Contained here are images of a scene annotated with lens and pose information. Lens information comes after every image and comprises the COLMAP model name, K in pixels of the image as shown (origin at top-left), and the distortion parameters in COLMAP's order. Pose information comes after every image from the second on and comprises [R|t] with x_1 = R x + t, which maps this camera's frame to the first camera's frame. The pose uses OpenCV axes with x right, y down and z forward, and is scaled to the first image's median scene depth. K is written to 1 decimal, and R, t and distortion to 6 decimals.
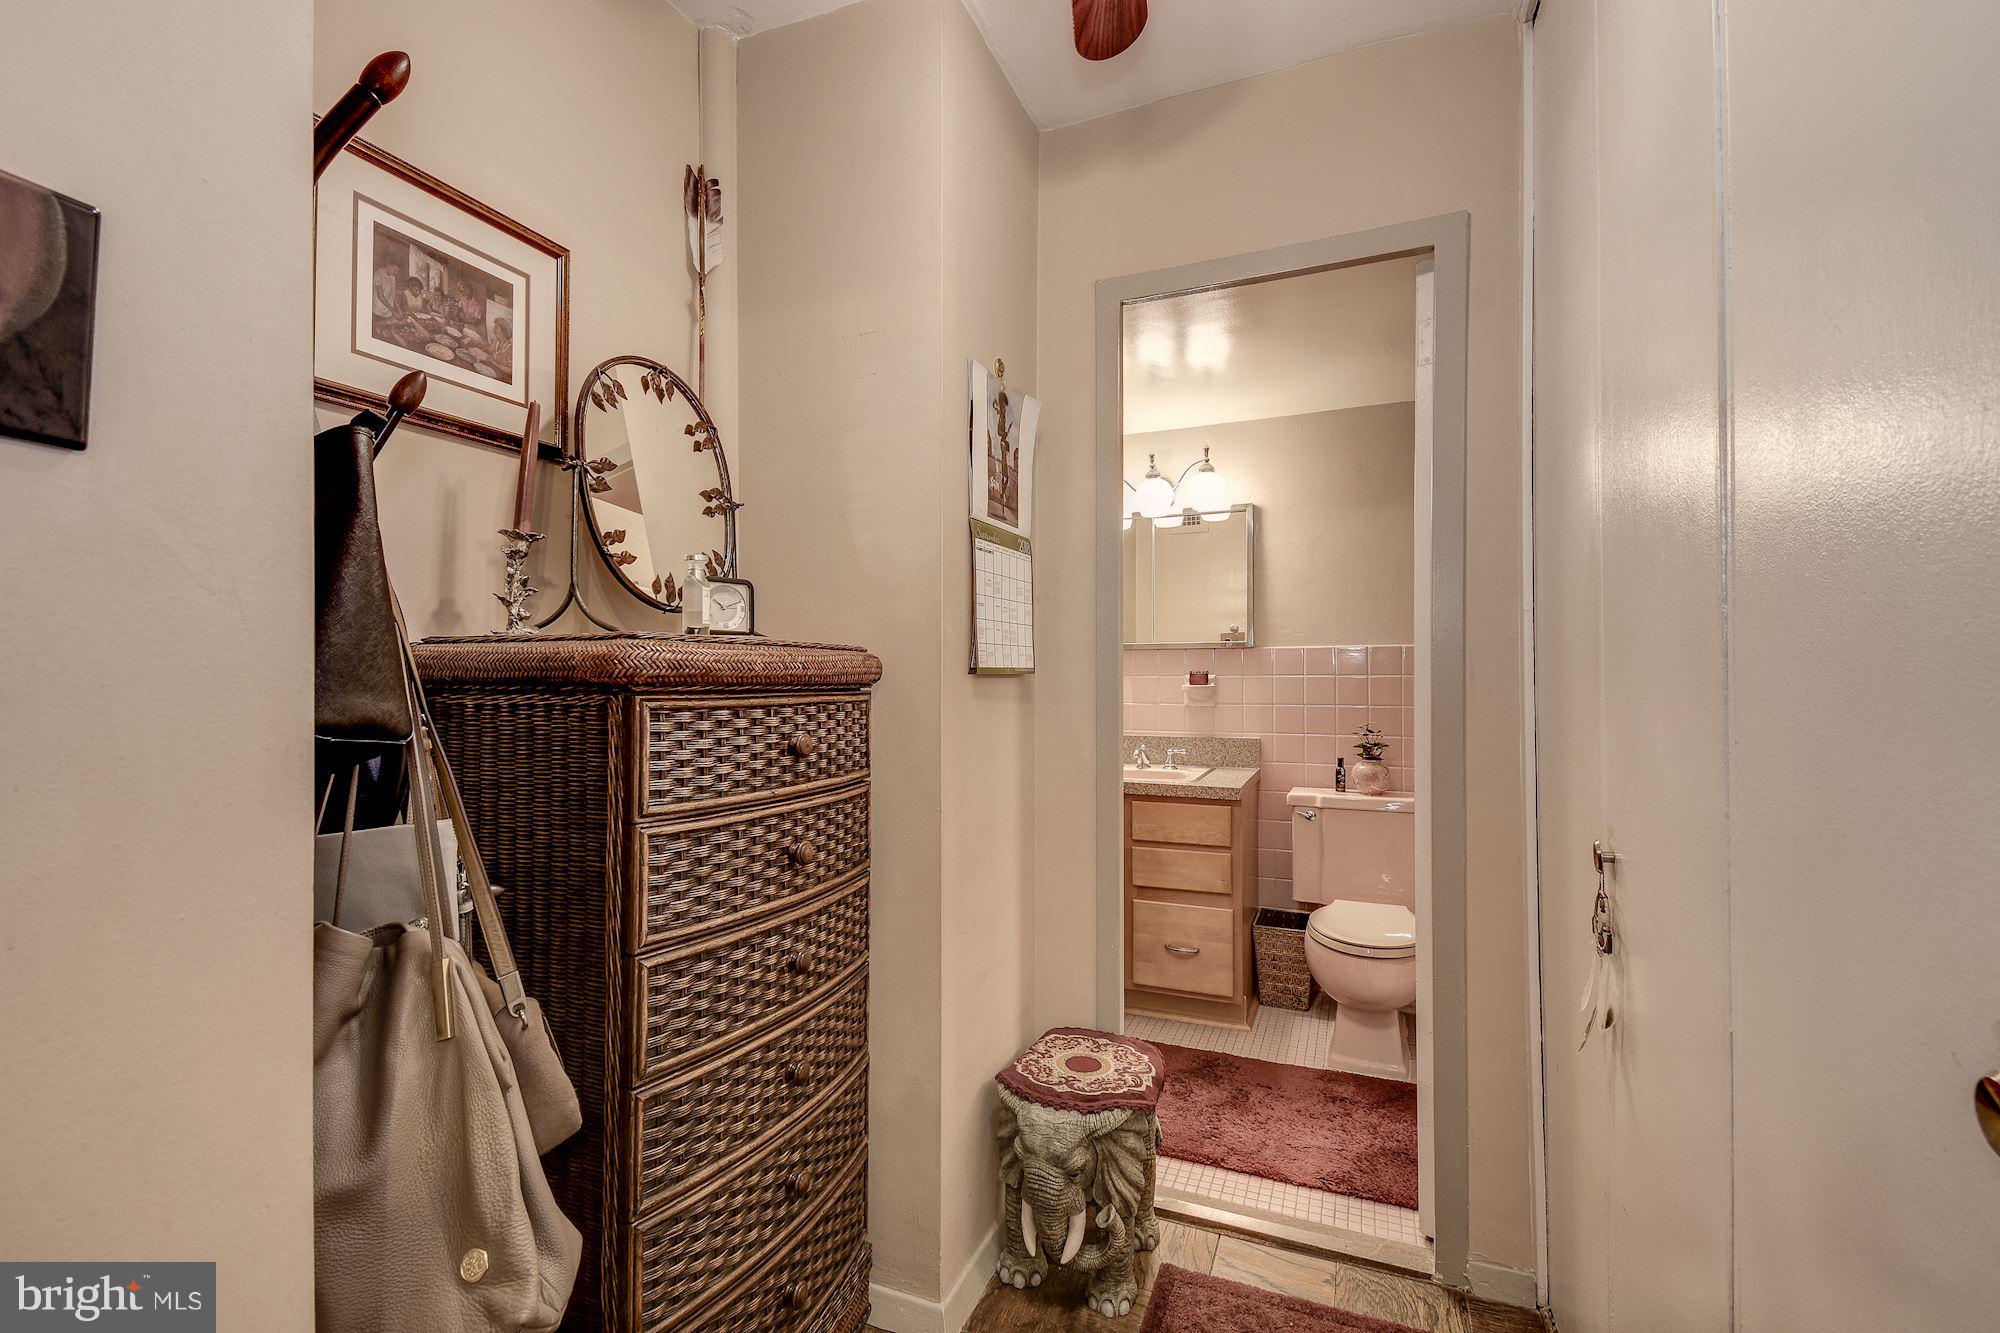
lens RADIAL K [[871.5, 0, 996.0], [0, 871.5, 657.5], [0, 0, 1]] dist [0.048171, -0.028736]
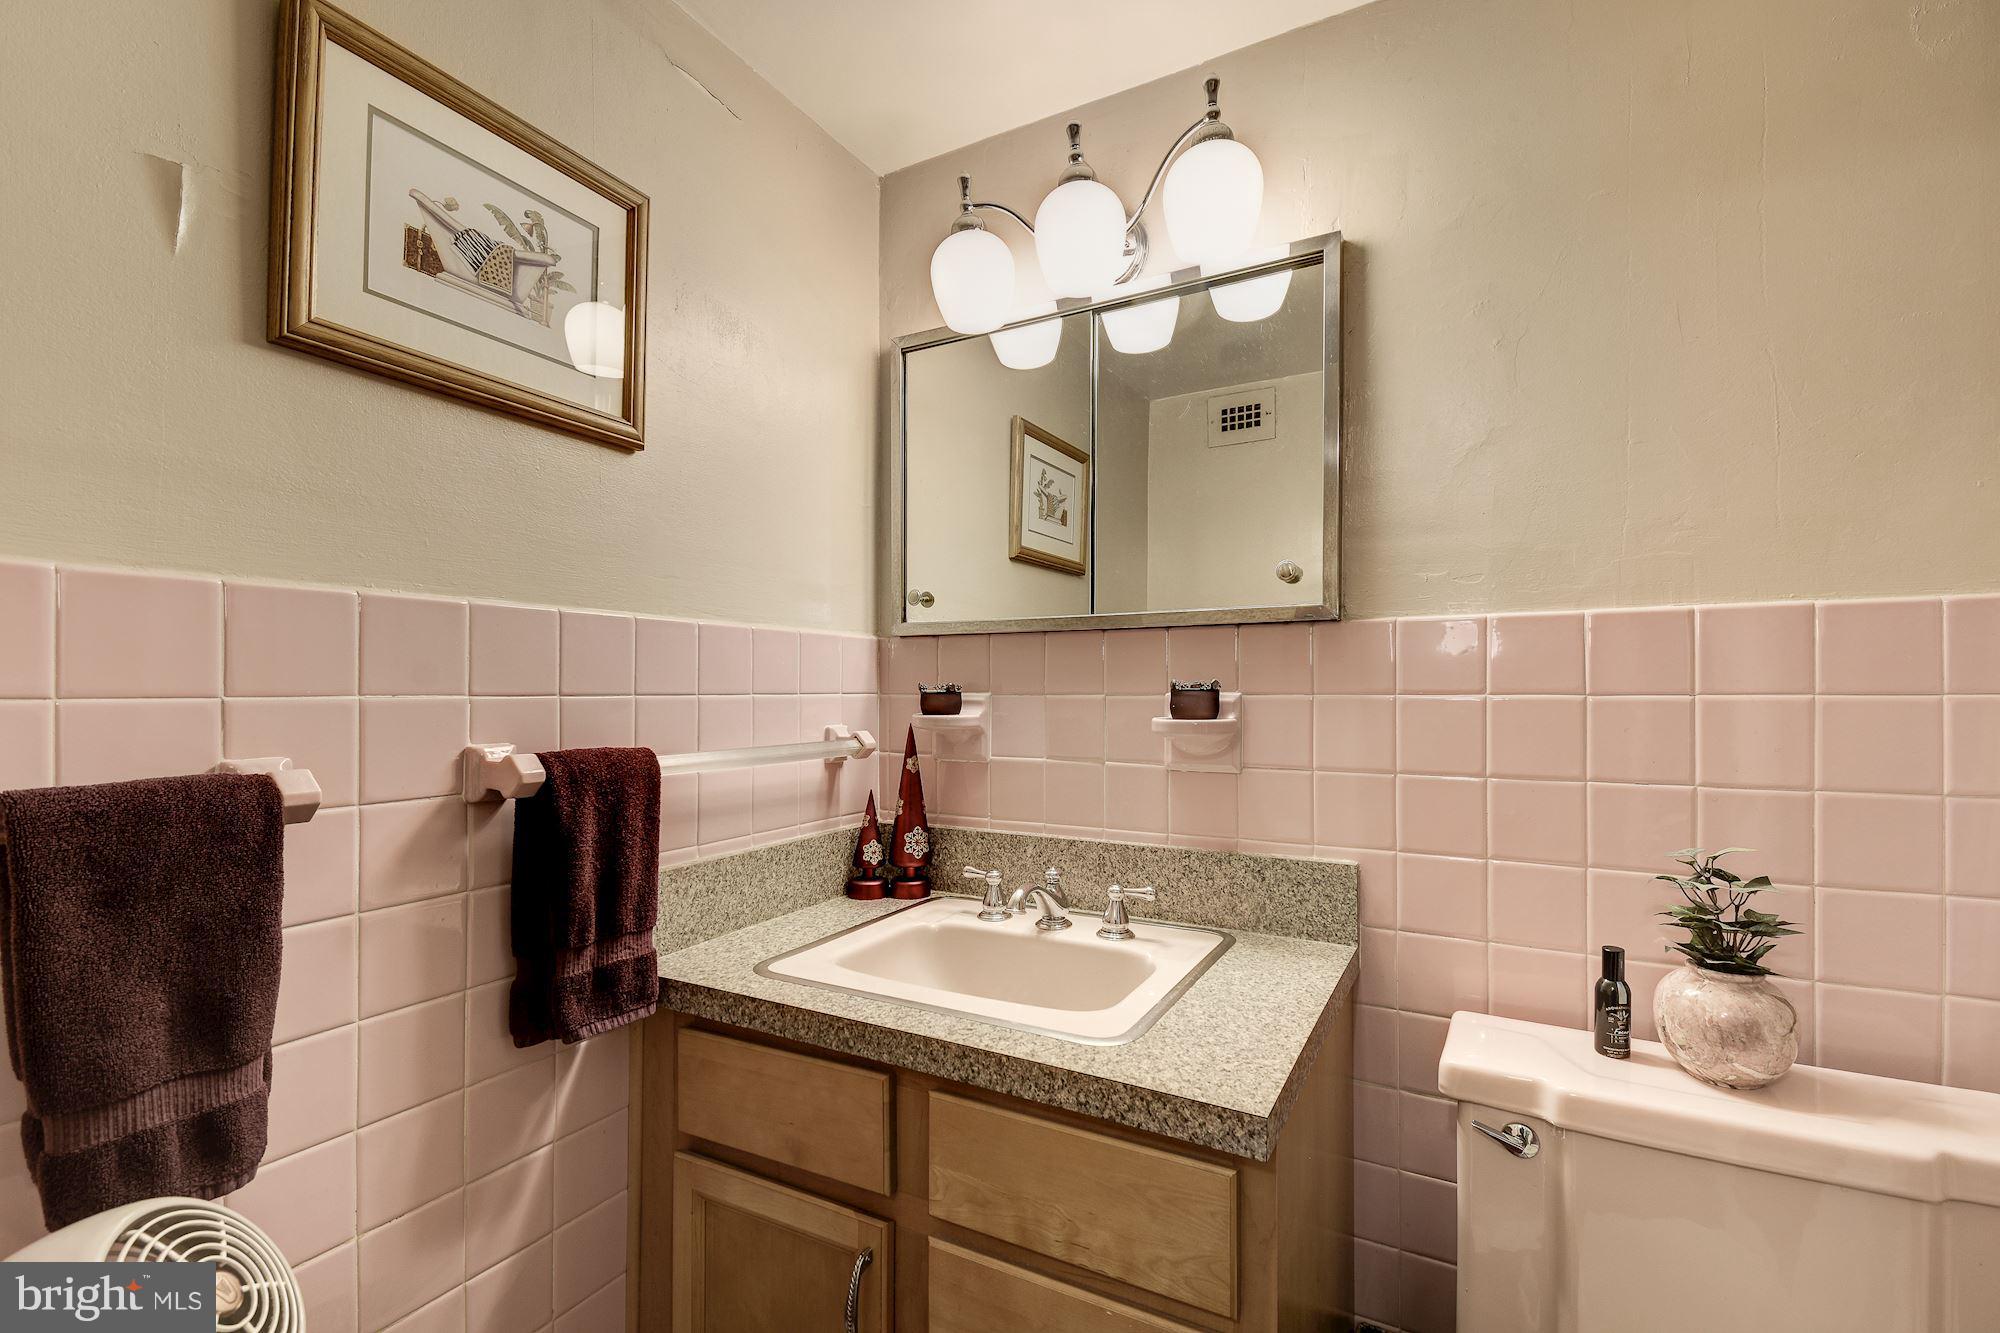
lens RADIAL K [[868.2, 0, 997.4], [0, 868.2, 690.4], [0, 0, 1]] dist [0.021256, -0.028123]
pose [[0.993314, 0.002646, -0.115416, 0.193299], [-0.001540, 0.999952, 0.009668, 0.015672], [0.115436, -0.009426, 0.993270, 0.620761]]
